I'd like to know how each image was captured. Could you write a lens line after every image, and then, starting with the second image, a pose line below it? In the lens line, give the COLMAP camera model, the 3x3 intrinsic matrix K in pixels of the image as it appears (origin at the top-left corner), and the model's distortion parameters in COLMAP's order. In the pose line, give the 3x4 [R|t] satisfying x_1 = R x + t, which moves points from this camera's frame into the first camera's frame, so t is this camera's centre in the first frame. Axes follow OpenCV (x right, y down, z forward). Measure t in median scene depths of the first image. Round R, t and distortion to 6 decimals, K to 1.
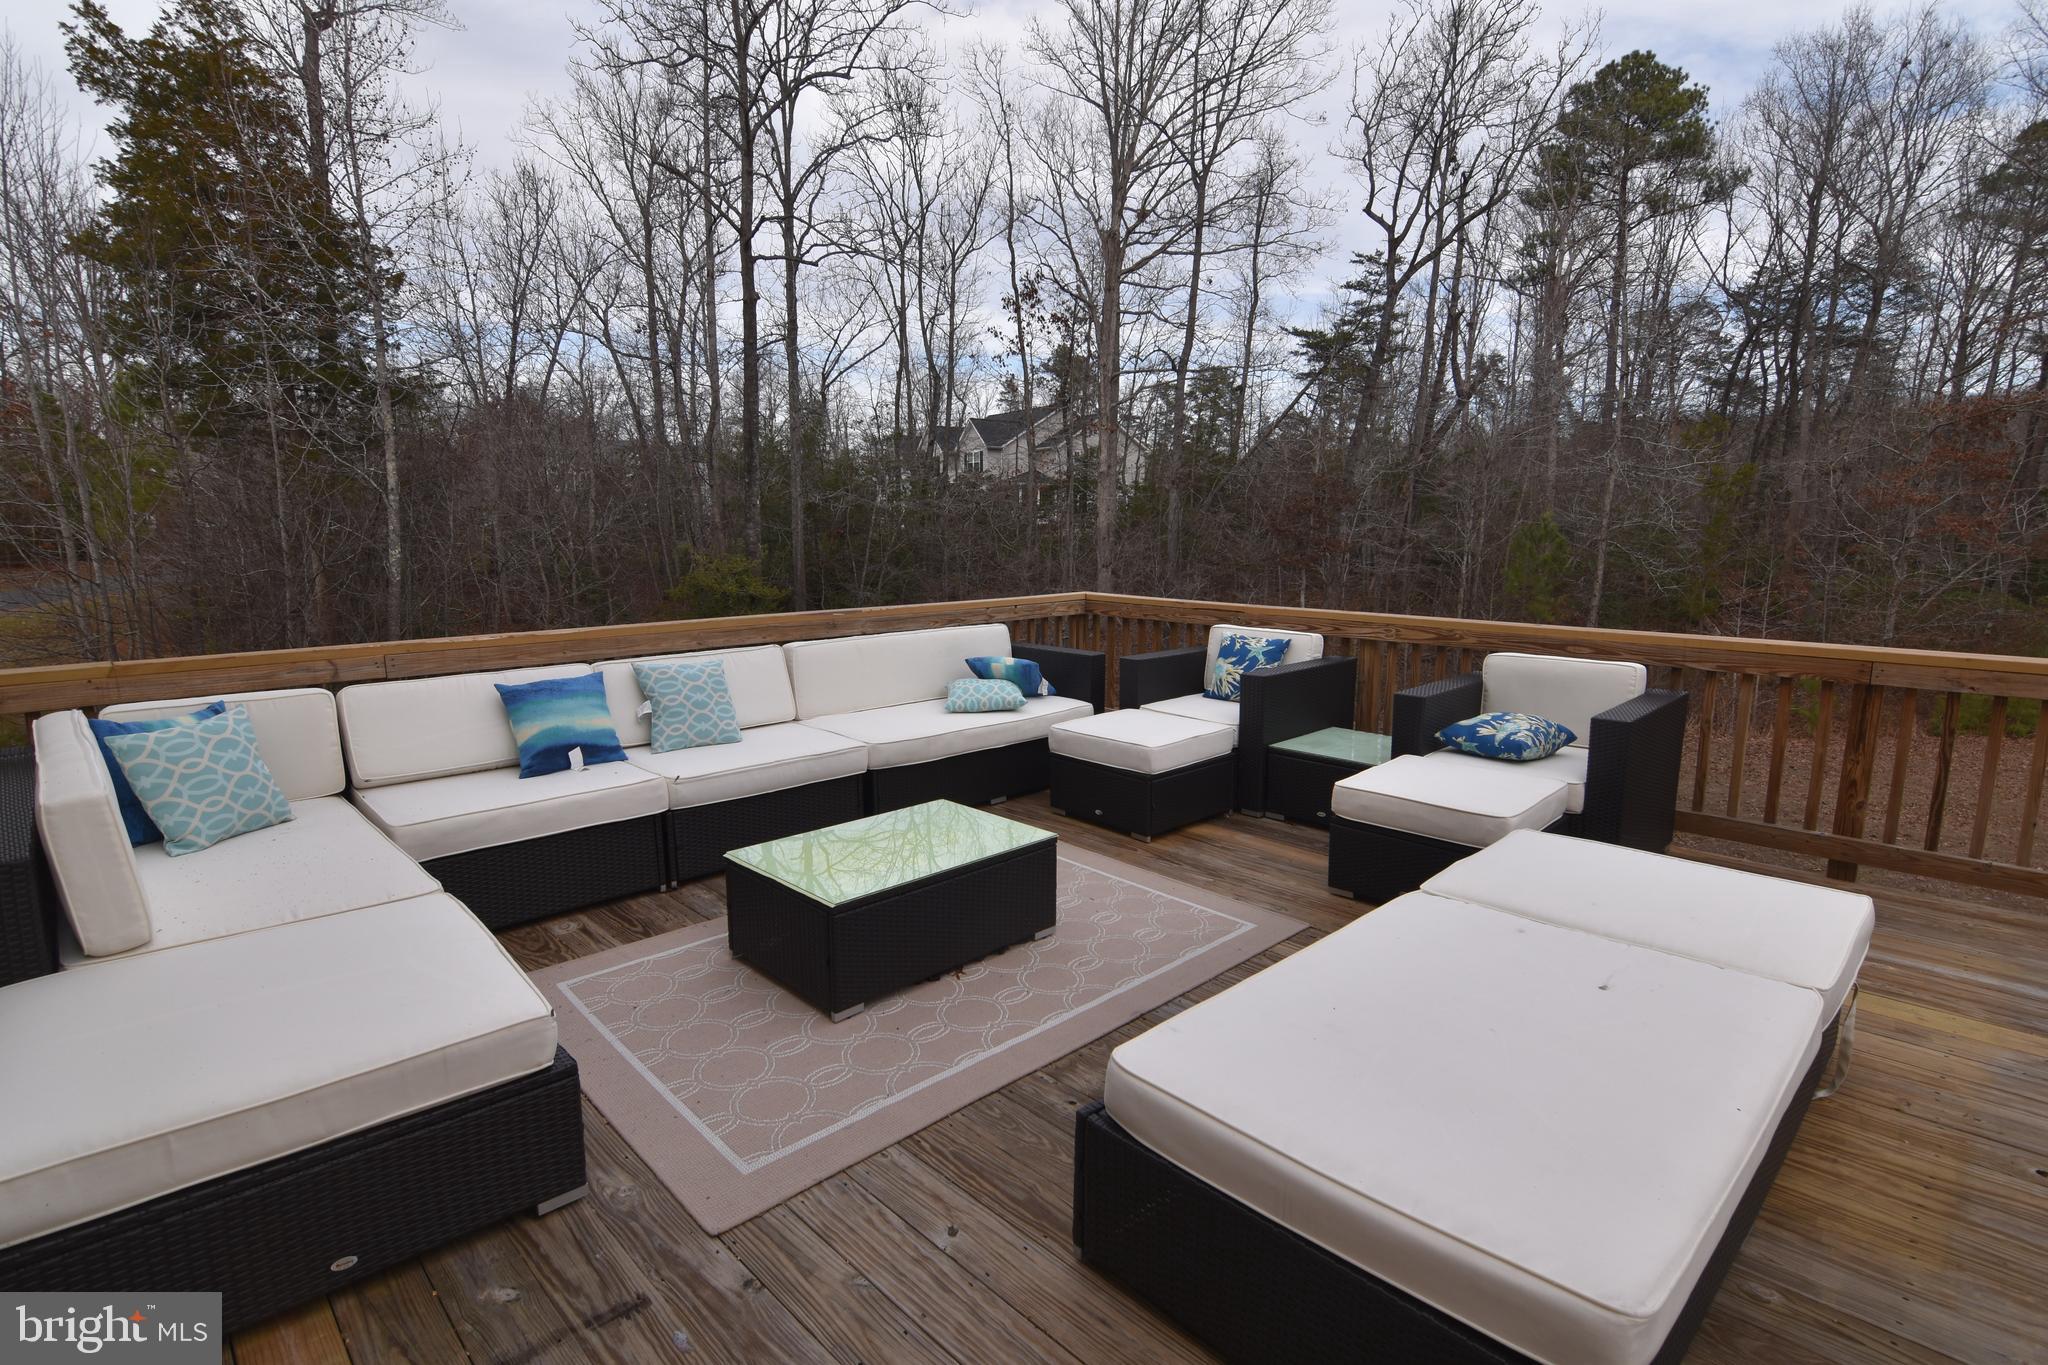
lens RADIAL K [[993.2, 0, 1034.2], [0, 993.2, 685.3], [0, 0, 1]] dist [-0.001644, -0.012436]
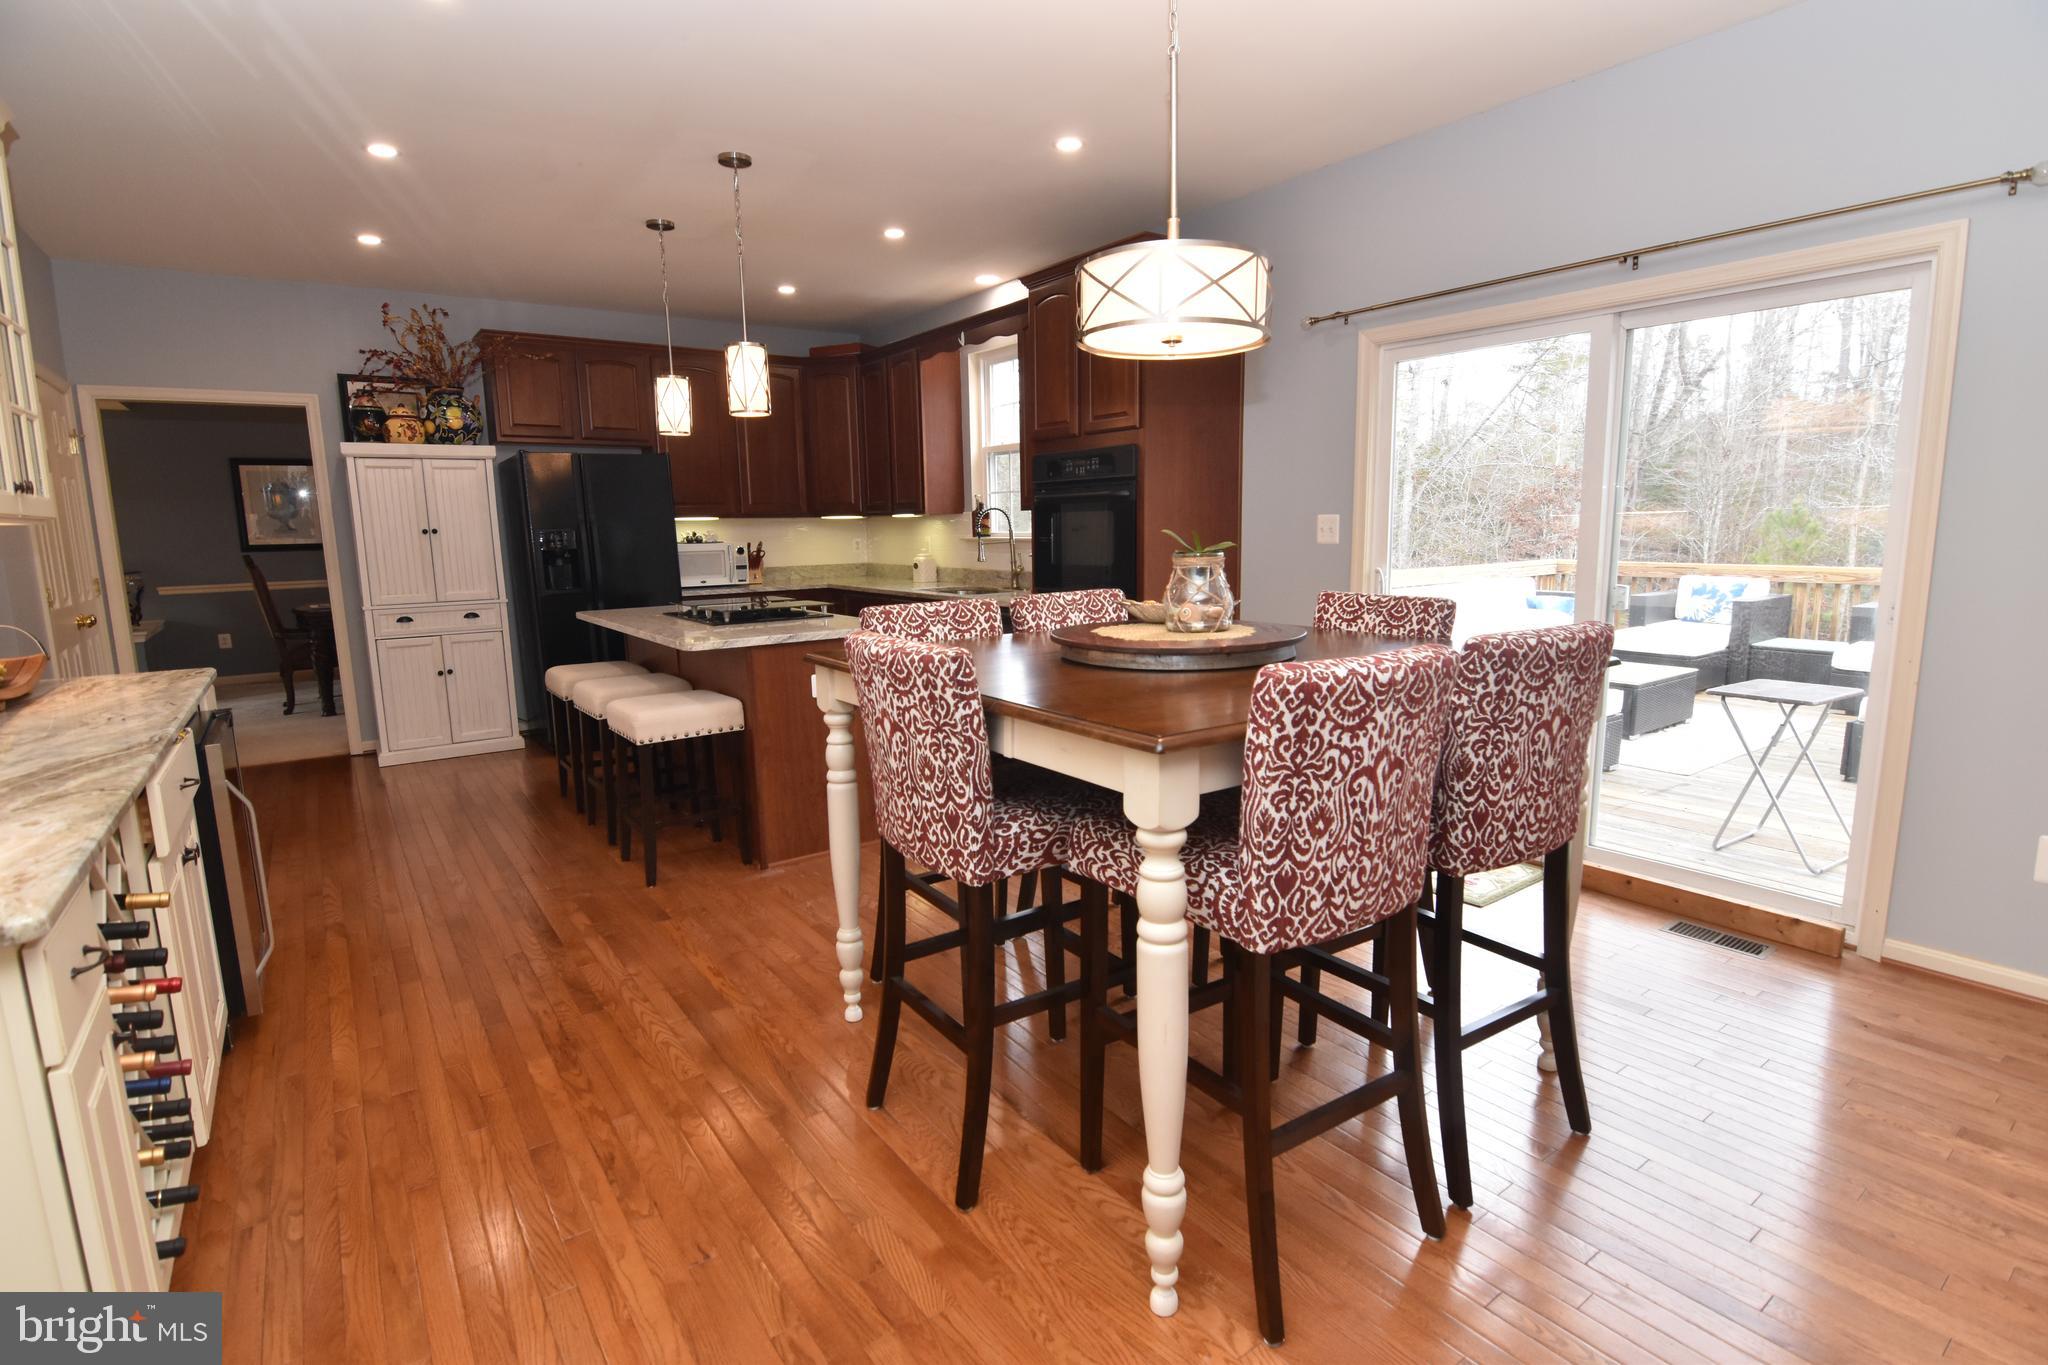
lens RADIAL K [[993.2, 0, 1034.2], [0, 993.2, 685.3], [0, 0, 1]] dist [-0.001644, -0.012436]
pose [[0.989129, 0.007177, -0.146877, -0.609035], [-0.006853, 0.999973, 0.002711, 0.116060], [0.146892, -0.001675, 0.989151, -0.690681]]
